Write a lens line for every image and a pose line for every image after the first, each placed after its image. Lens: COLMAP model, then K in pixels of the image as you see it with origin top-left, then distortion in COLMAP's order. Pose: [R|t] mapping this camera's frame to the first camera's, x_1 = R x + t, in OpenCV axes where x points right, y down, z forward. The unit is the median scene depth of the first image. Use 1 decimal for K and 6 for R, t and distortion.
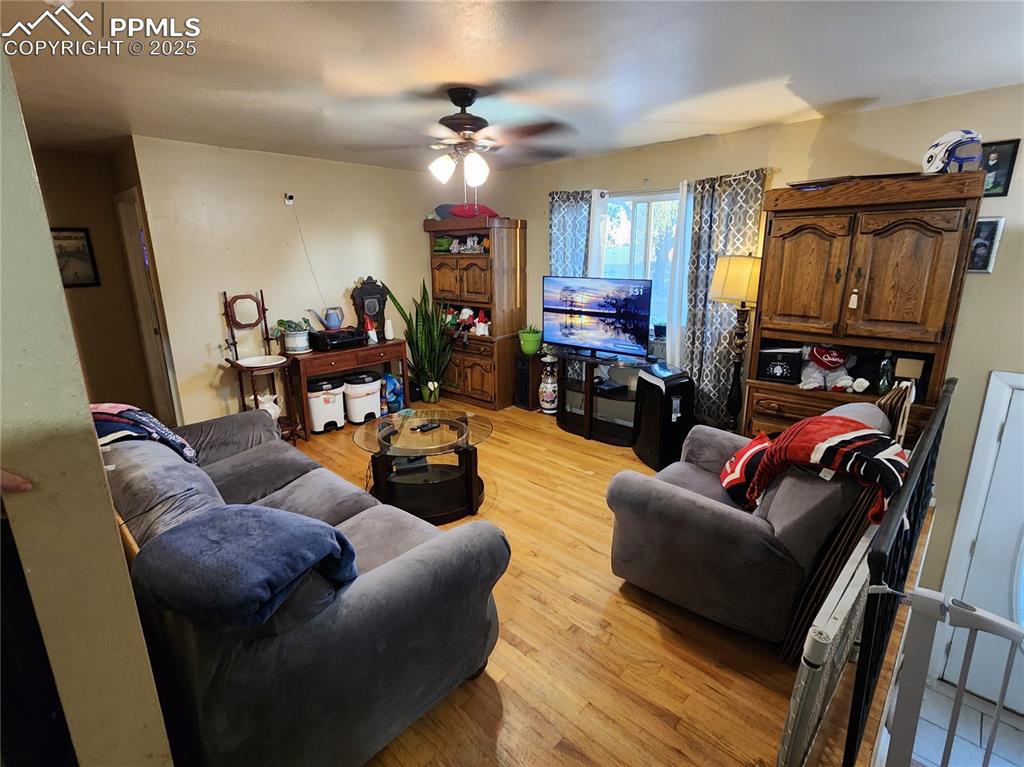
lens RADIAL K [[491.0, 0, 511.9], [0, 491.0, 373.5], [0, 0, 1]] dist [-0.002554, 0.002538]
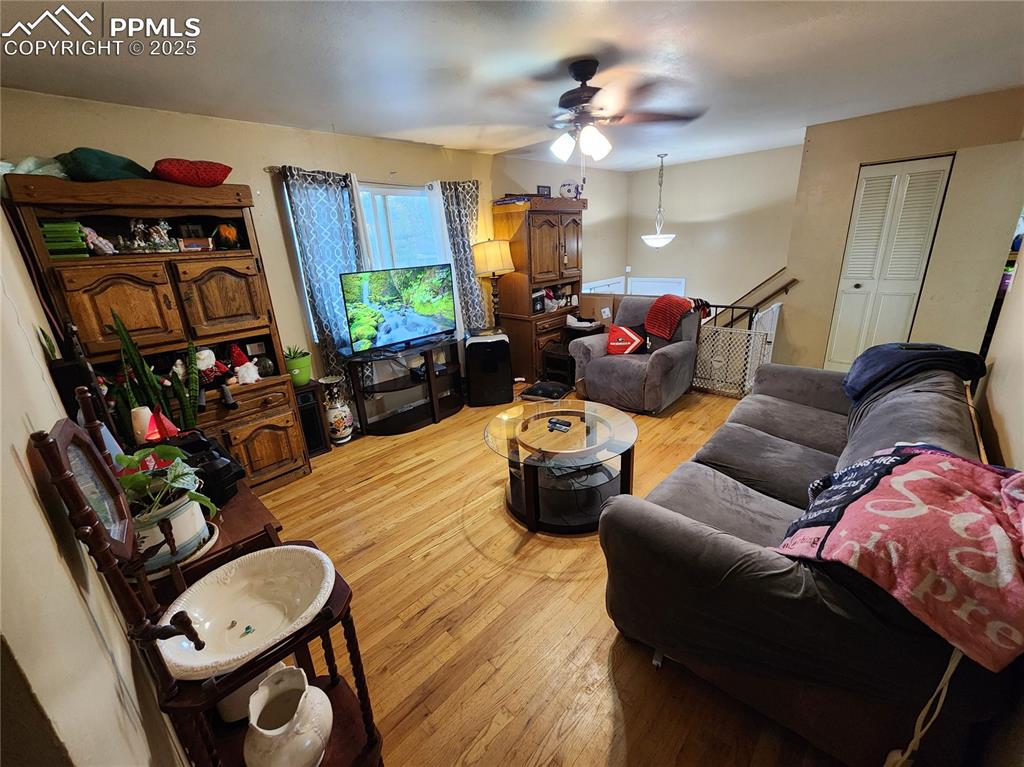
lens RADIAL K [[420.9, 0, 507.7], [0, 420.9, 379.4], [0, 0, 1]] dist [0.001501, -0.000806]
pose [[0.005628, -0.304639, 0.952451, -0.594911], [0.292017, 0.911451, 0.289799, -0.147878], [-0.956397, 0.276501, 0.094089, 0.660306]]
